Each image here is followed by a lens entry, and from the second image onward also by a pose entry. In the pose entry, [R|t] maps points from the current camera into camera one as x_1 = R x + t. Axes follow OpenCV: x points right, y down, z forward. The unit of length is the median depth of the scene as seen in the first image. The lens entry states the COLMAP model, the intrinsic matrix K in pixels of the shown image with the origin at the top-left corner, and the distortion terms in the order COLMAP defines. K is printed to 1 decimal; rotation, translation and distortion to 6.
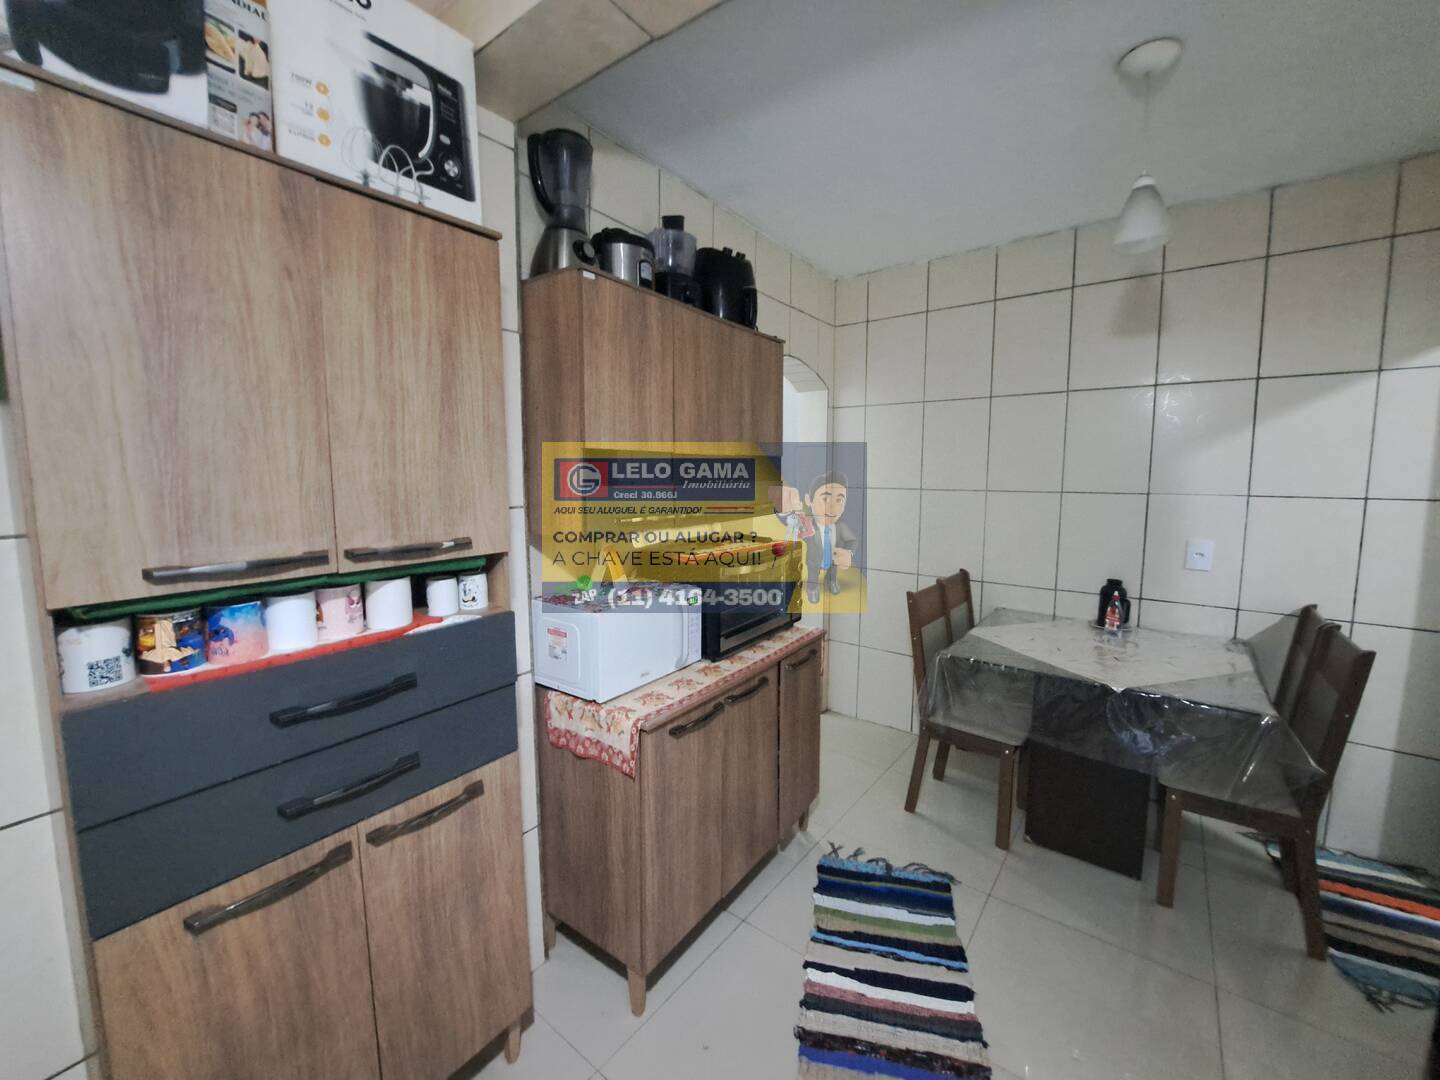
lens RADIAL K [[571.9, 0, 714.6], [0, 571.9, 530.1], [0, 0, 1]] dist [-0.019702, -0.000359]
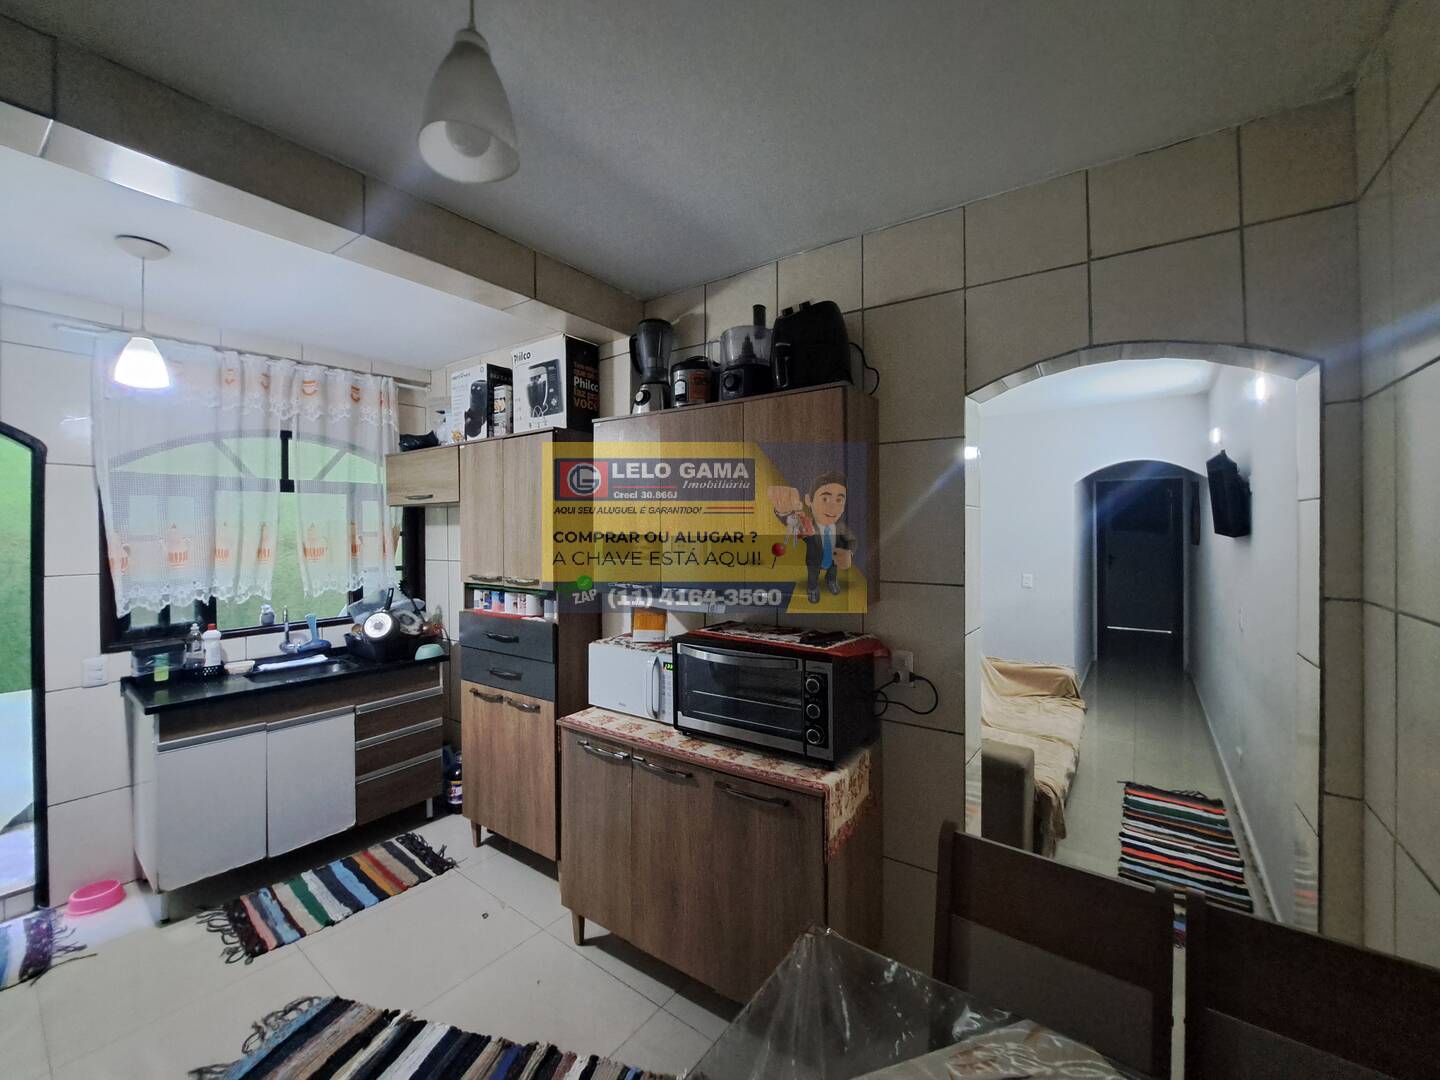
lens RADIAL K [[571.9, 0, 725.1], [0, 571.9, 528.5], [0, 0, 1]] dist [-0.019702, -0.000359]
pose [[0.033652, 0.003078, -0.999429, 1.676025], [-0.096212, 0.995361, -0.000174, -0.240888], [0.994792, 0.096163, 0.033792, 1.623915]]
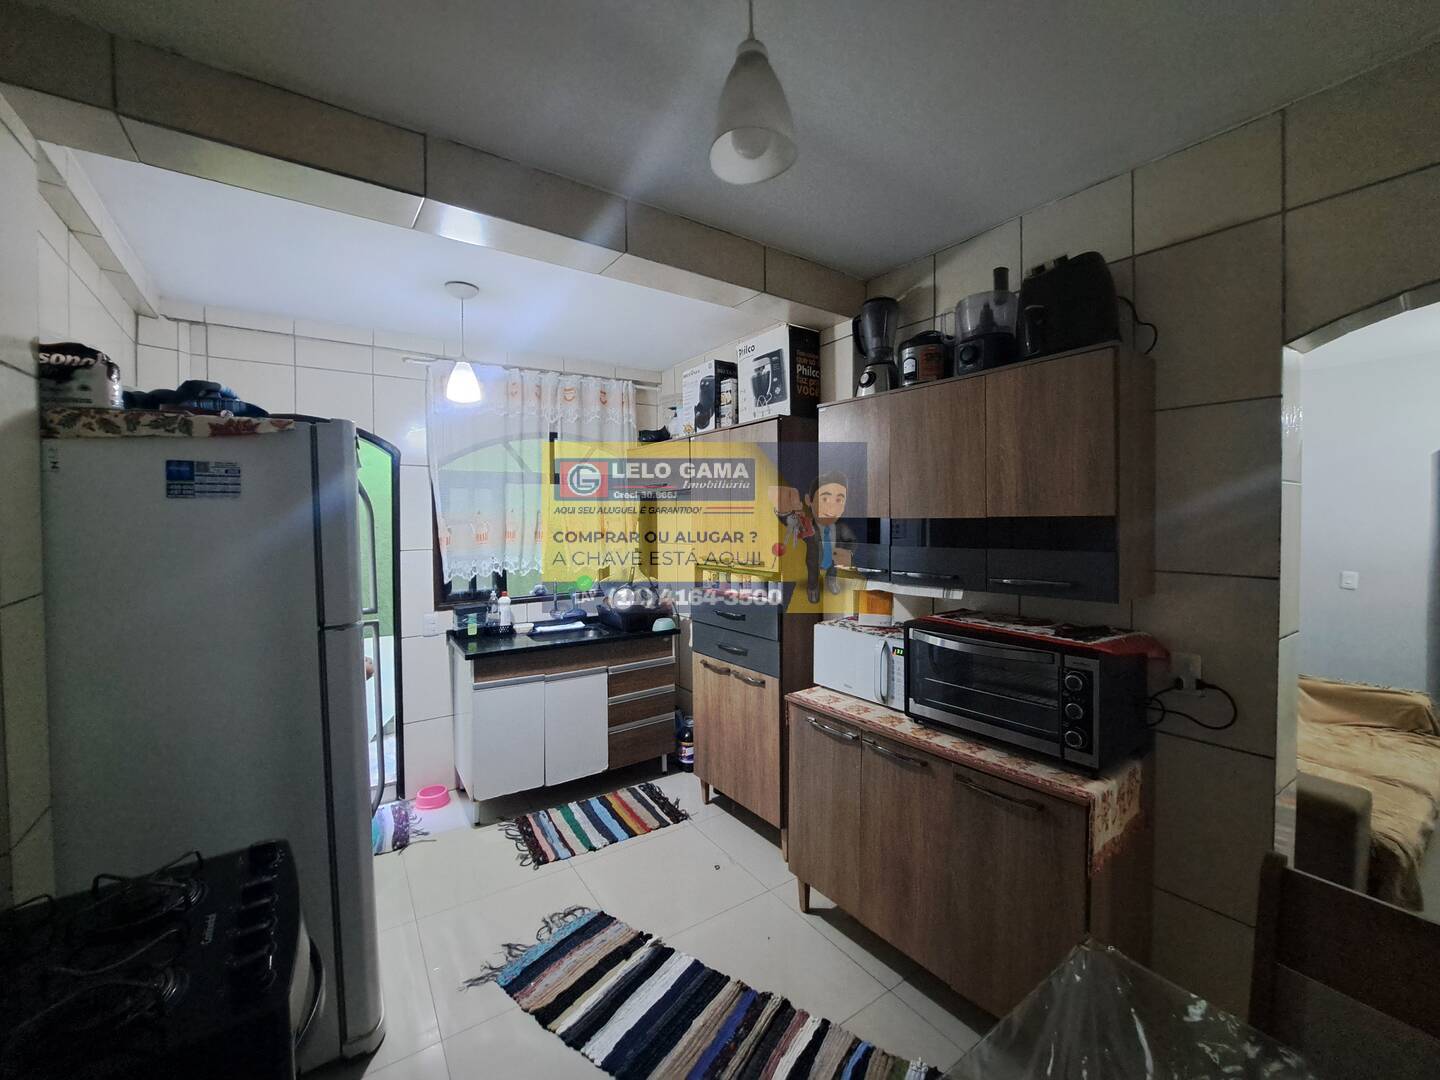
lens RADIAL K [[571.9, 0, 720.7], [0, 571.9, 528.5], [0, 0, 1]] dist [-0.019702, -0.000359]
pose [[-0.304156, 0.022725, -0.952351, 1.710831], [-0.088101, 0.994760, 0.051873, -0.214804], [0.948540, 0.099680, -0.300560, 1.523515]]
